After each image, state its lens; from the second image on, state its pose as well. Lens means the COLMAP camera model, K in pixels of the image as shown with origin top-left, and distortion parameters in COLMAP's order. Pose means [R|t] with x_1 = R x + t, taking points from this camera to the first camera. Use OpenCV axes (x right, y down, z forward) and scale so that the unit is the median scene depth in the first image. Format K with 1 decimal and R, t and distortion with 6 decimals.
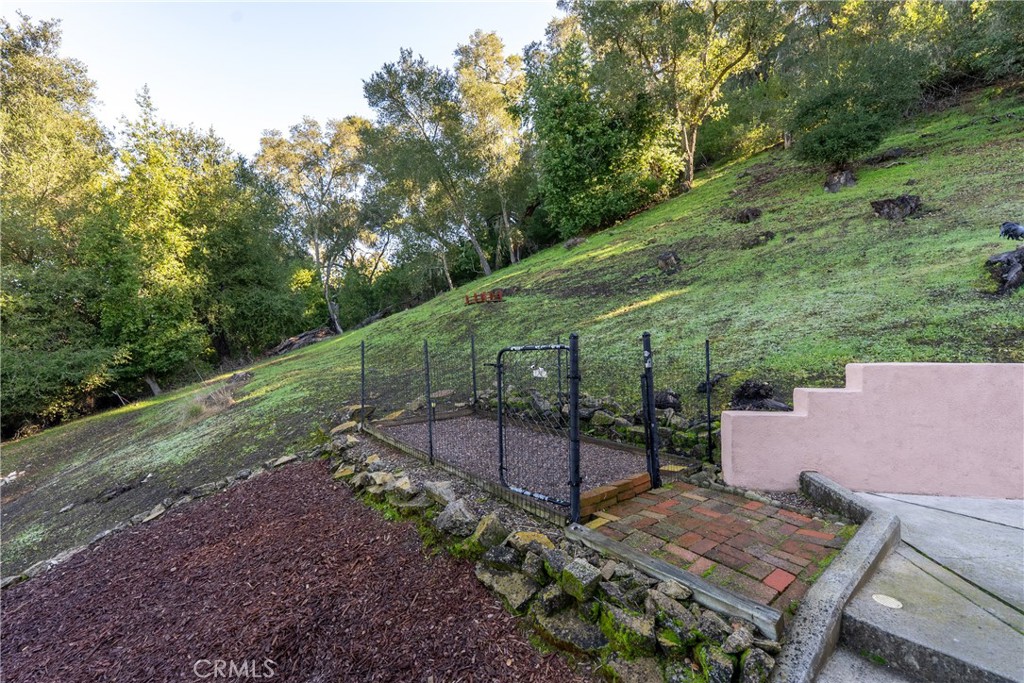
lens RADIAL K [[463.0, 0, 518.1], [0, 463.0, 337.4], [0, 0, 1]] dist [0.000783, 0.000364]
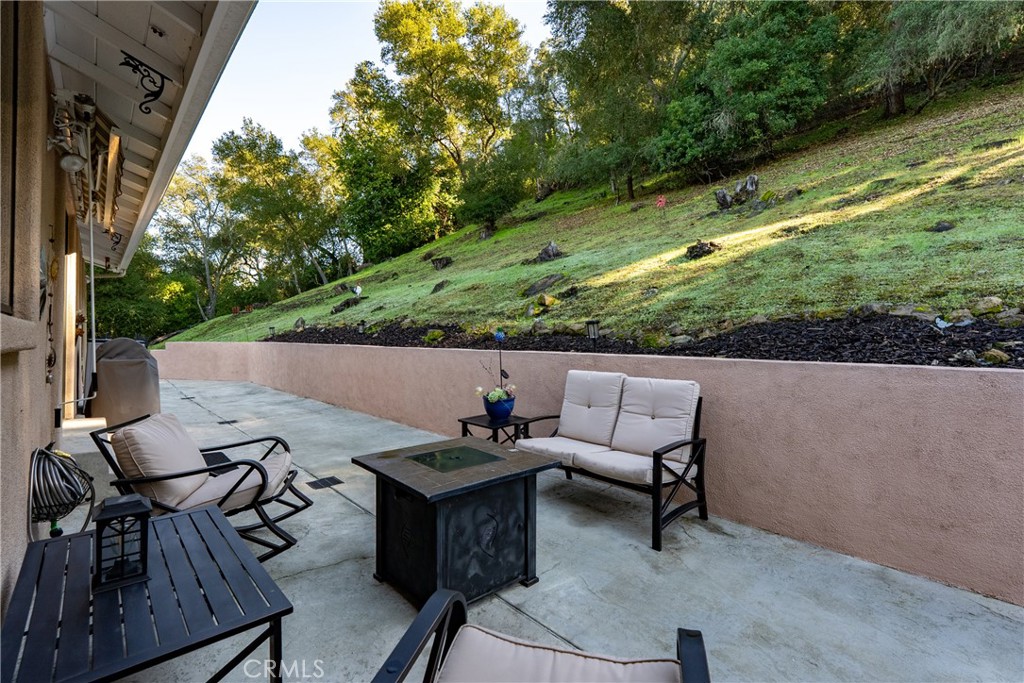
lens RADIAL K [[463.0, 0, 510.2], [0, 463.0, 336.6], [0, 0, 1]] dist [0.000783, 0.000364]
pose [[0.998035, -0.000482, 0.062661, 0.440265], [0.000794, 0.999987, -0.004942, 0.010739], [-0.062658, 0.004982, 0.998023, -0.382939]]
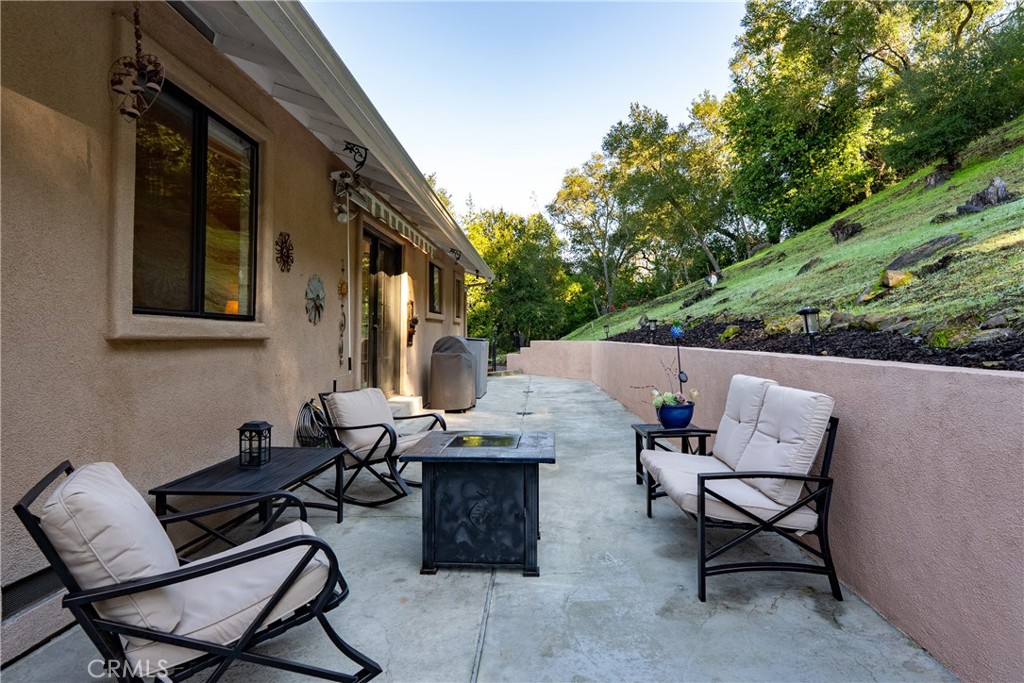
lens RADIAL K [[568.9, 0, 512.5], [0, 568.9, 336.8], [0, 0, 1]] dist [0.000138, 0.001541]
pose [[0.754636, -0.001797, -0.656141, 0.530299], [-0.001302, 0.999990, -0.004236, 0.012282], [0.656142, 0.004051, 0.754626, -0.380871]]
